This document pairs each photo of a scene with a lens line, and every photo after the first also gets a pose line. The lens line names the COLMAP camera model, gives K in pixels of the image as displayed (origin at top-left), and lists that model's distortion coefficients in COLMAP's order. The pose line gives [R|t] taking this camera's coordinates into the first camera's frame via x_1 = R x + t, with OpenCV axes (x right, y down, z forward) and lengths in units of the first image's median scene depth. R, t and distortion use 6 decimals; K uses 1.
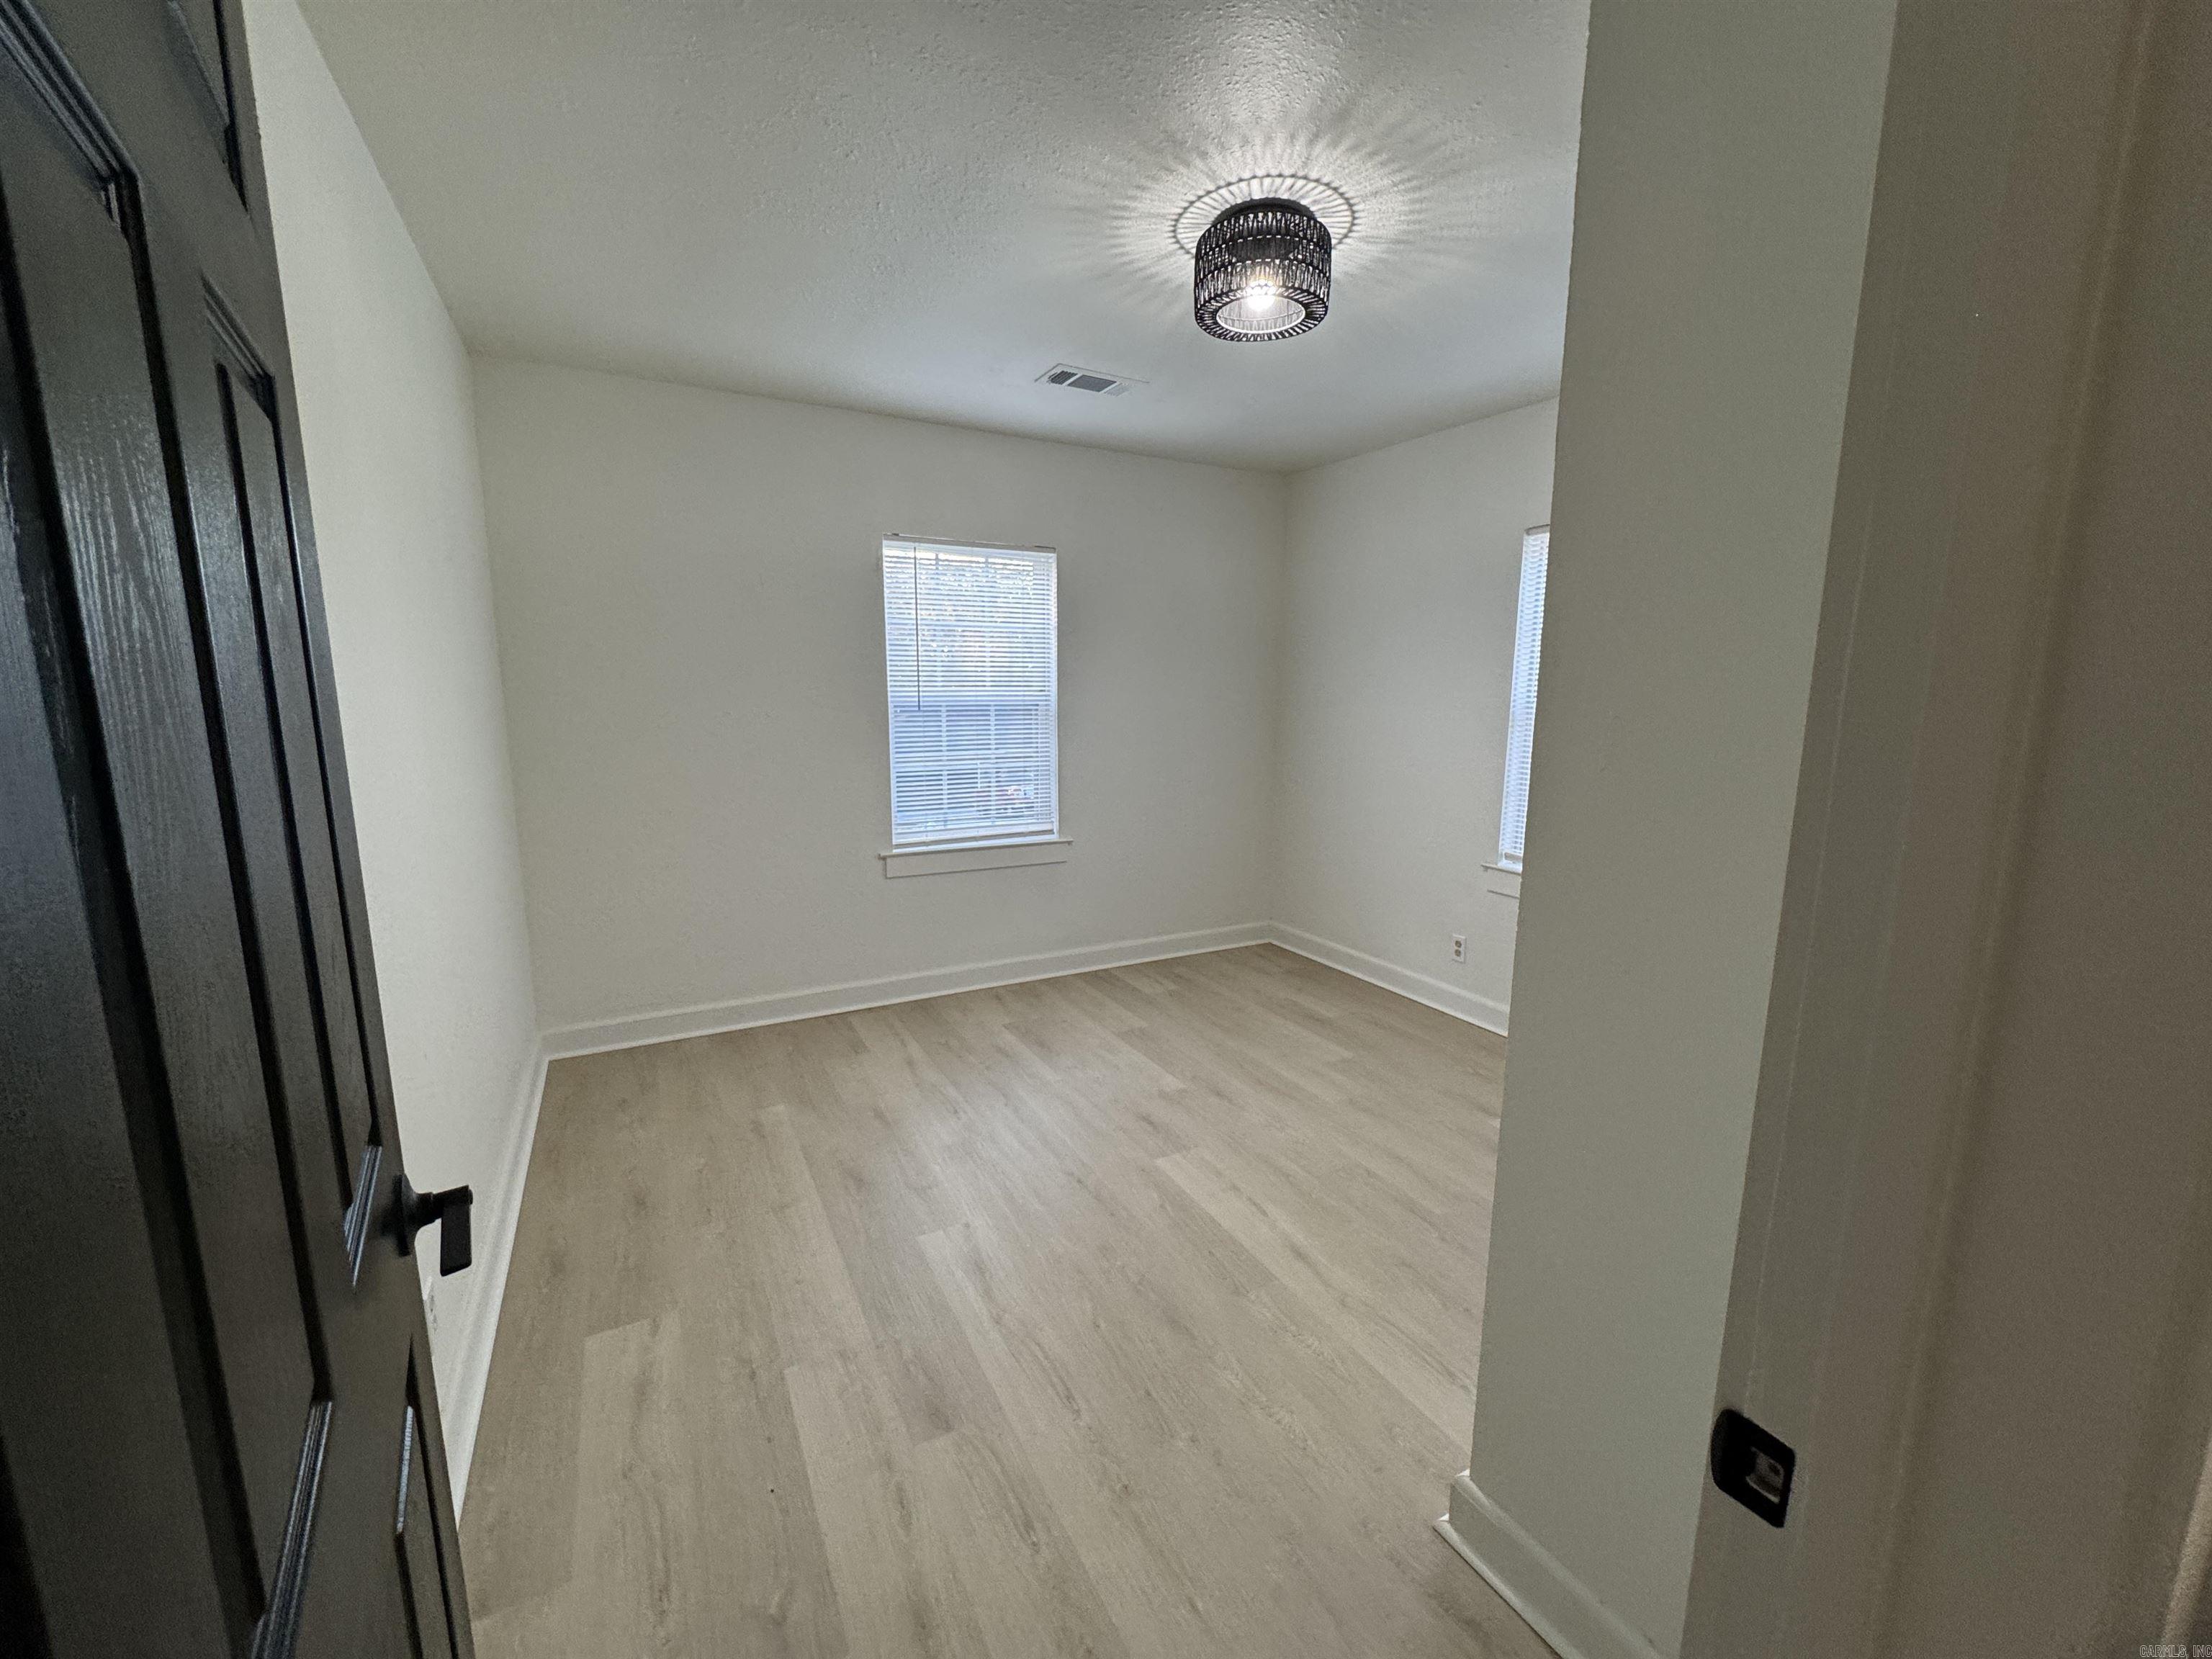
lens RADIAL K [[886.1, 0, 1097.8], [0, 886.1, 834.0], [0, 0, 1]] dist [-0.004496, 0.000806]
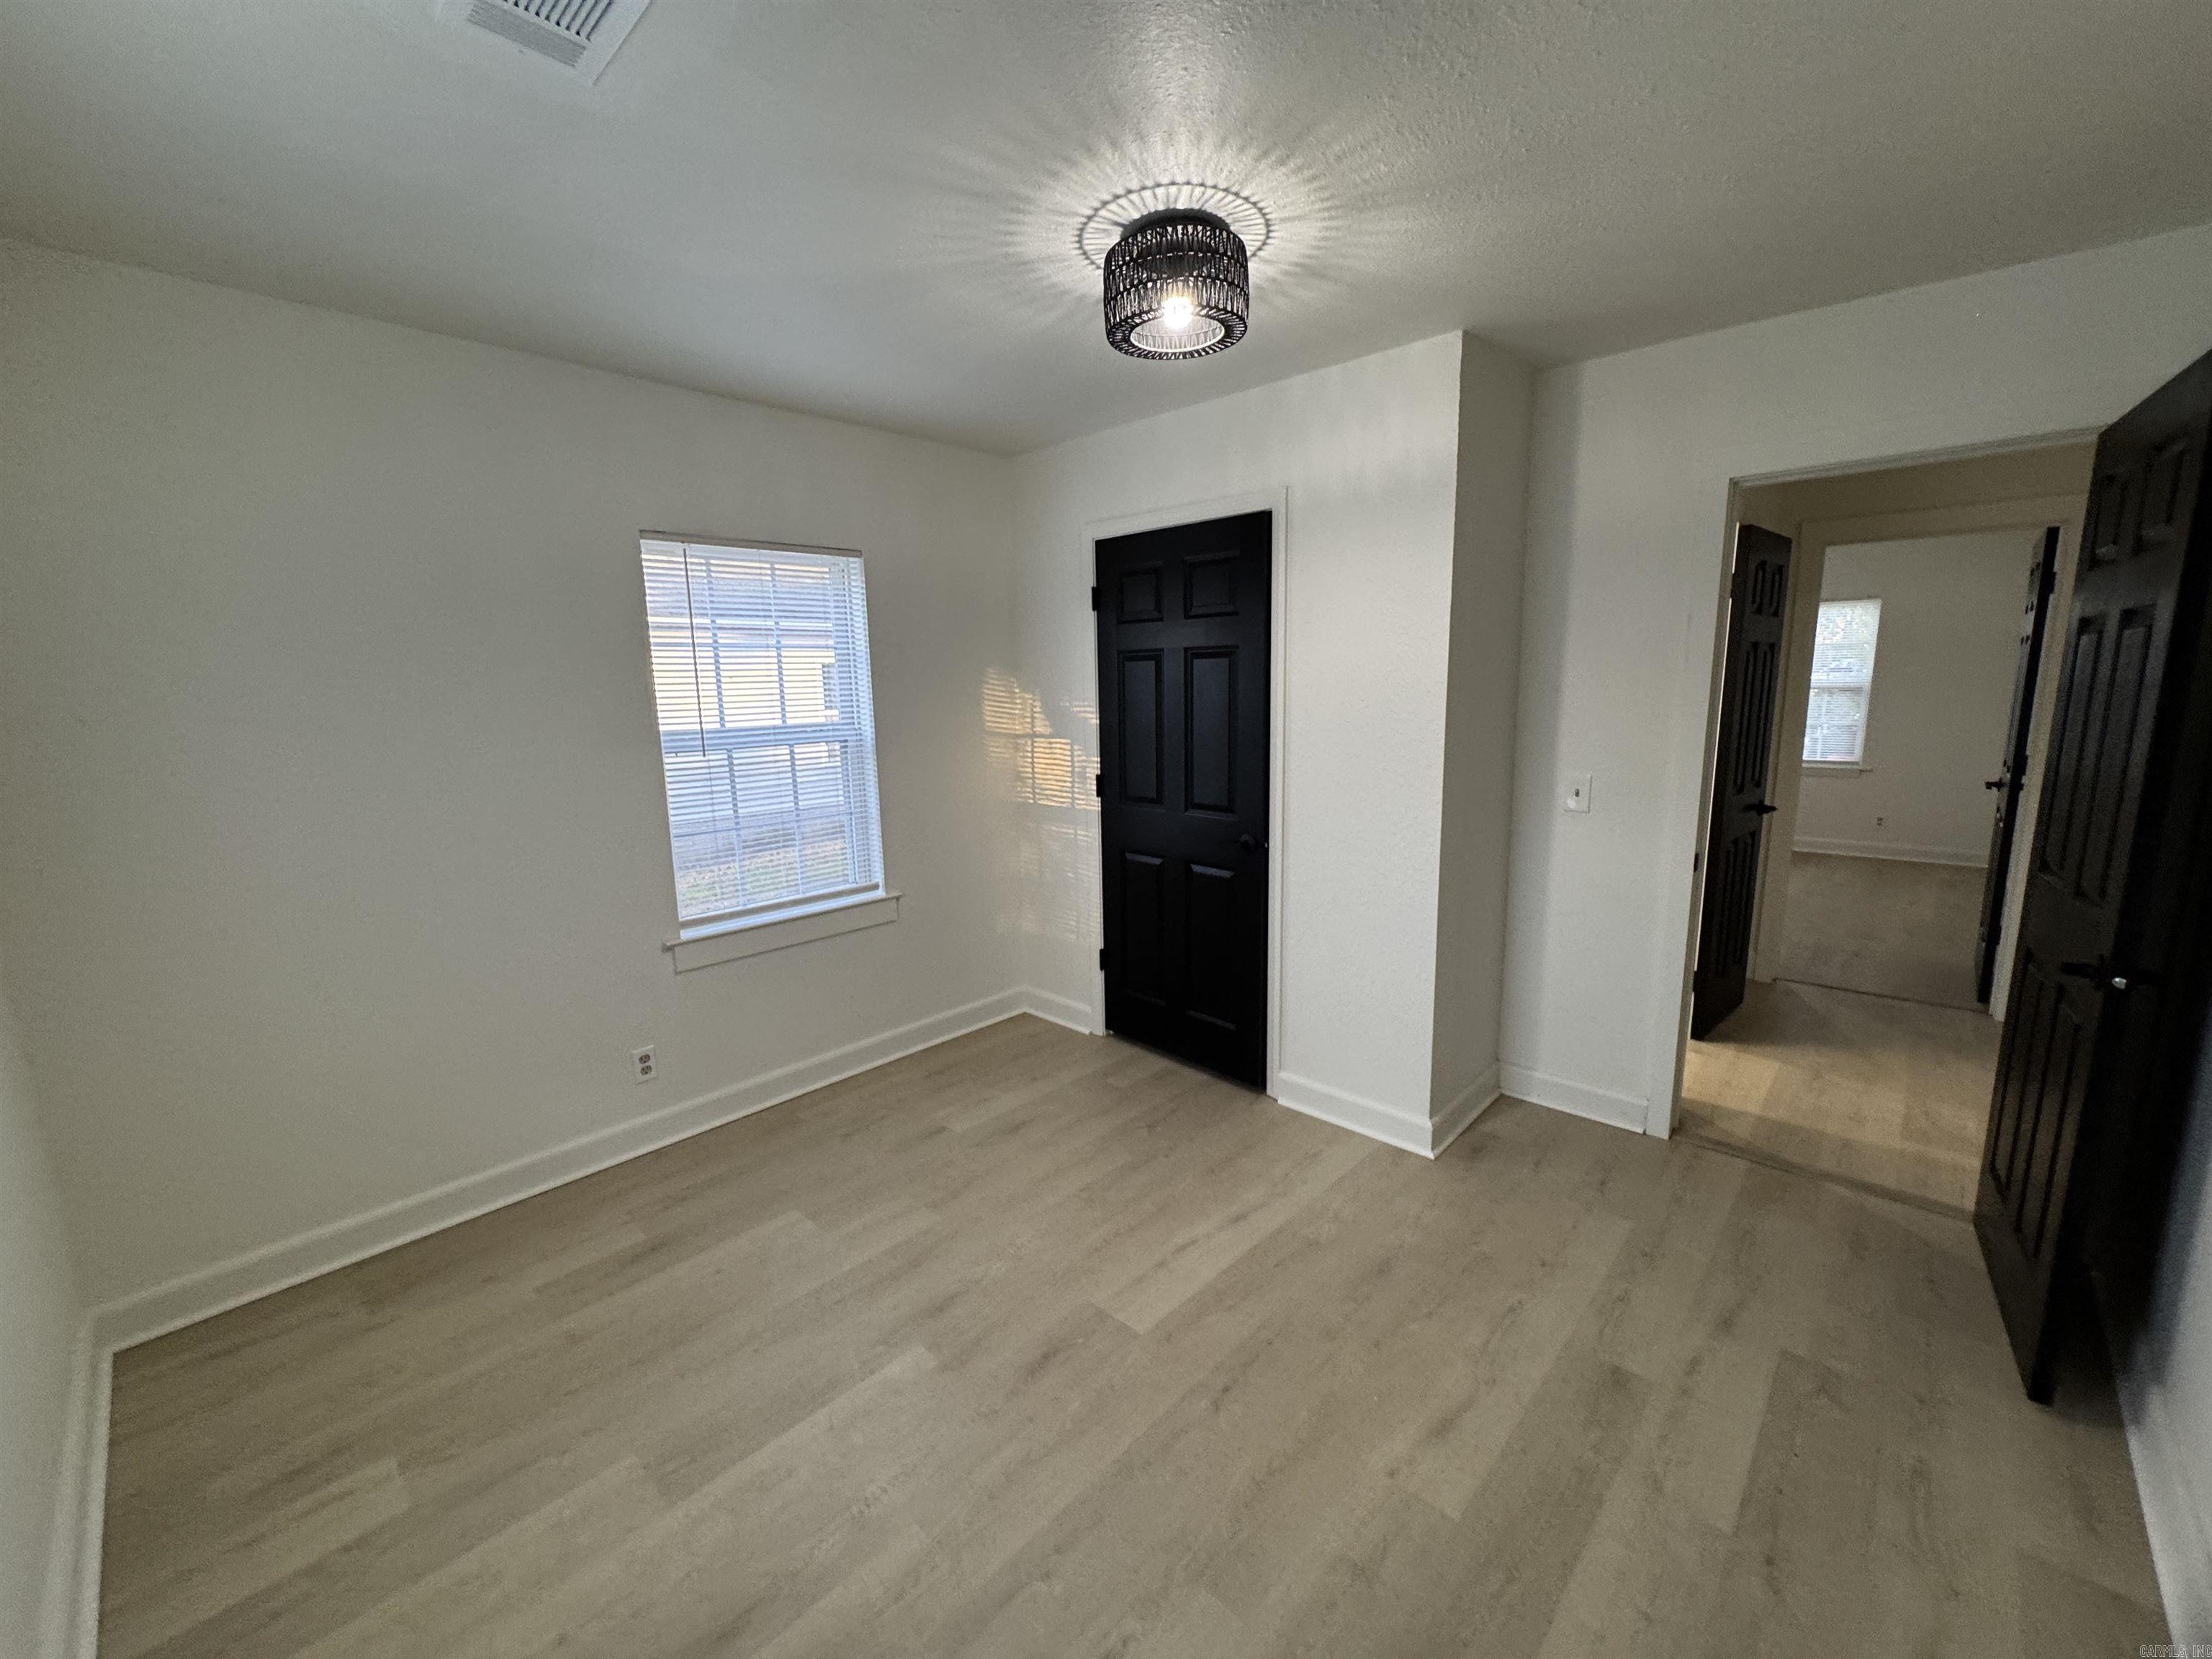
lens RADIAL K [[886.1, 0, 1117.6], [0, 886.1, 836.4], [0, 0, 1]] dist [-0.004496, 0.000806]
pose [[-0.323397, -0.169685, 0.930925, -0.570025], [0.174701, 0.956172, 0.234977, -0.236487], [-0.929997, 0.238625, -0.279579, 1.098721]]
